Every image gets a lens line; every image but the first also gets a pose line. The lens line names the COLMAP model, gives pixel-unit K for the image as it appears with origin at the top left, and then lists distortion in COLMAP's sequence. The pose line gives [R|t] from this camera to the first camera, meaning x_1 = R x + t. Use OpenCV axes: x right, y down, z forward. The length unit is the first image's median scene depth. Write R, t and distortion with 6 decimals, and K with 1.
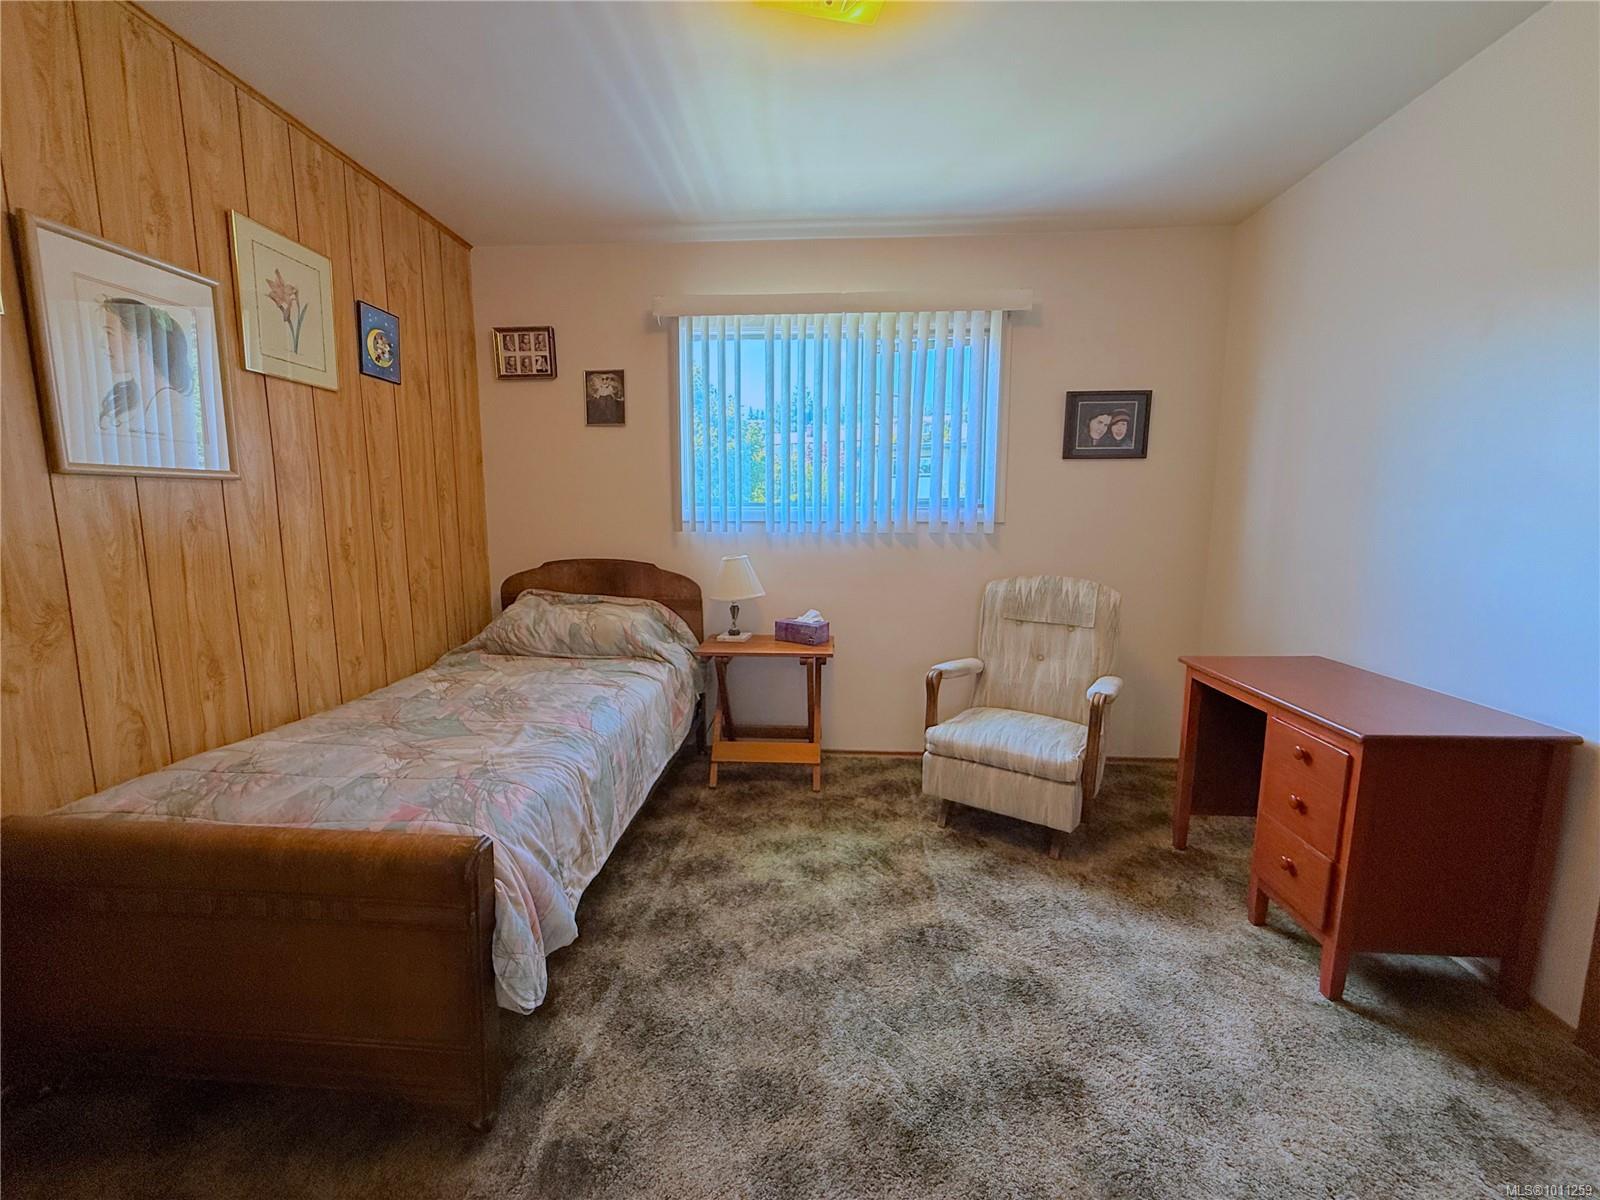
lens RADIAL K [[635.9, 0, 795.9], [0, 635.9, 600.7], [0, 0, 1]] dist [-0.002660, 0.000461]
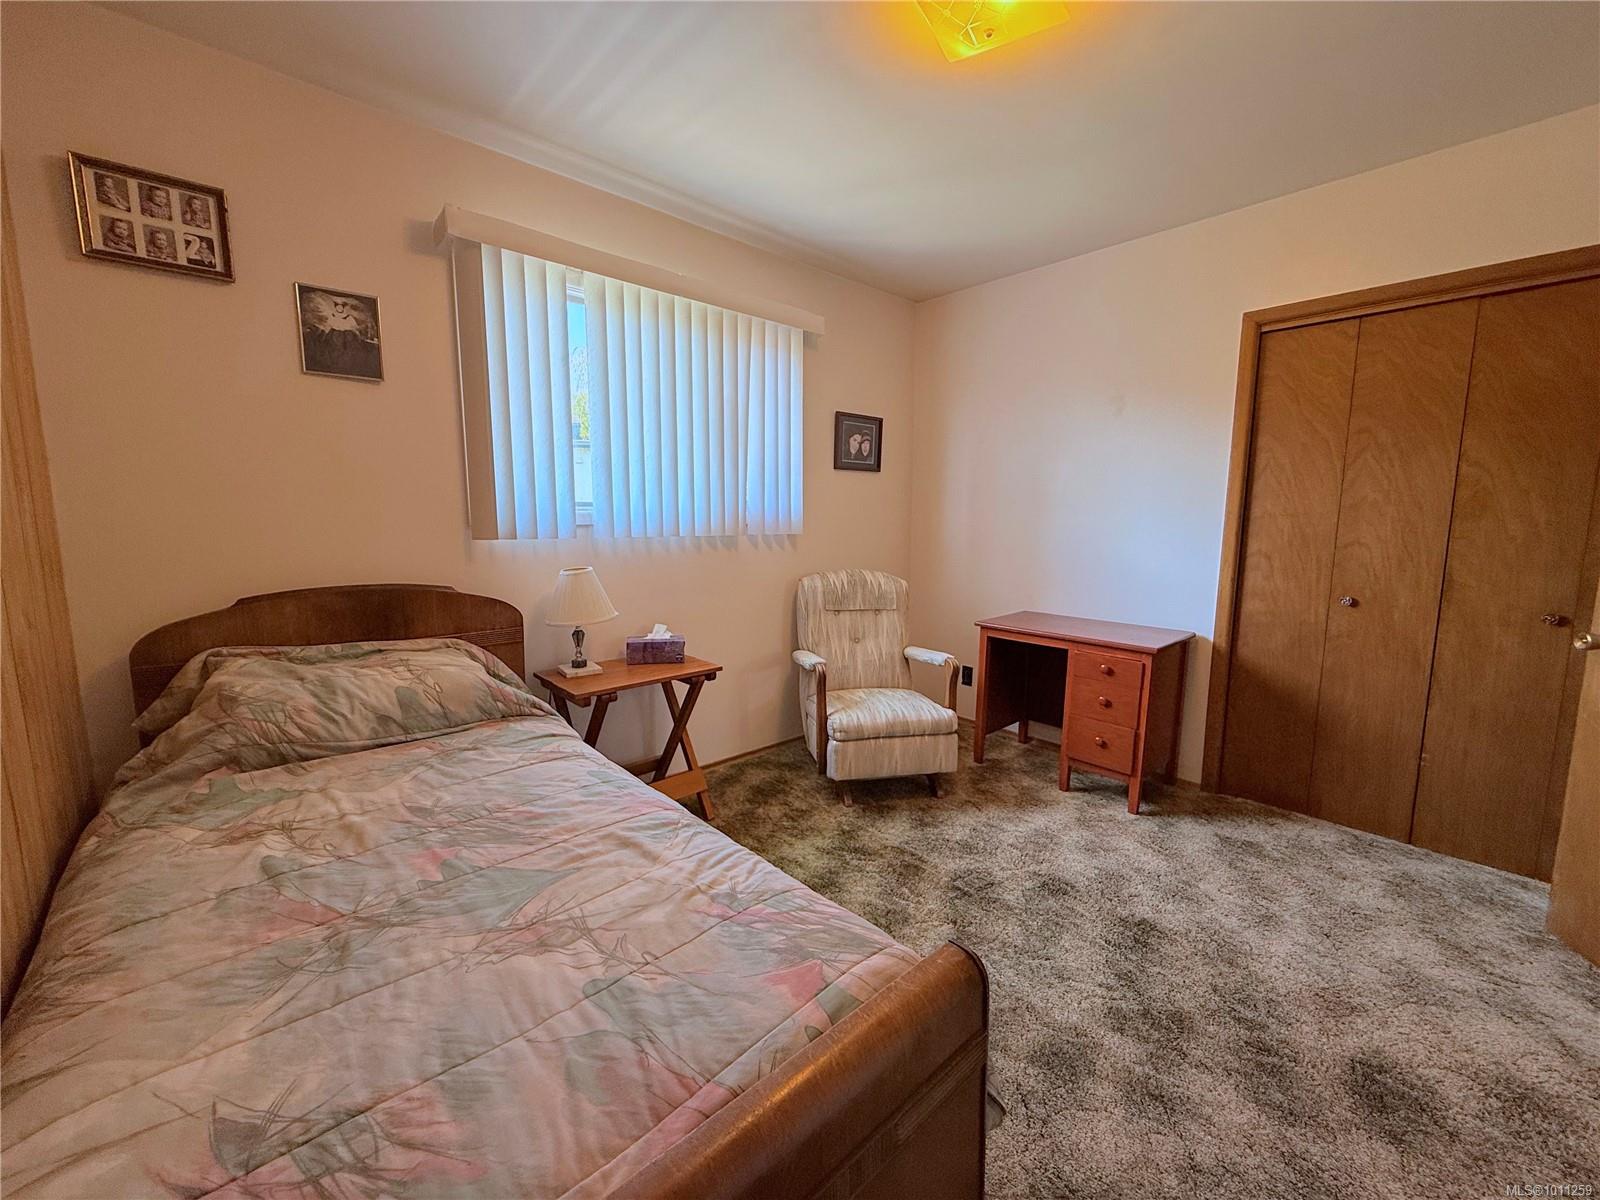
lens RADIAL K [[635.9, 0, 795.9], [0, 635.9, 600.7], [0, 0, 1]] dist [-0.002660, 0.000461]
pose [[0.697065, -0.093402, 0.710899, -0.525751], [0.094090, 0.994821, 0.038446, -0.038497], [-0.710808, 0.040090, 0.702243, 0.270579]]
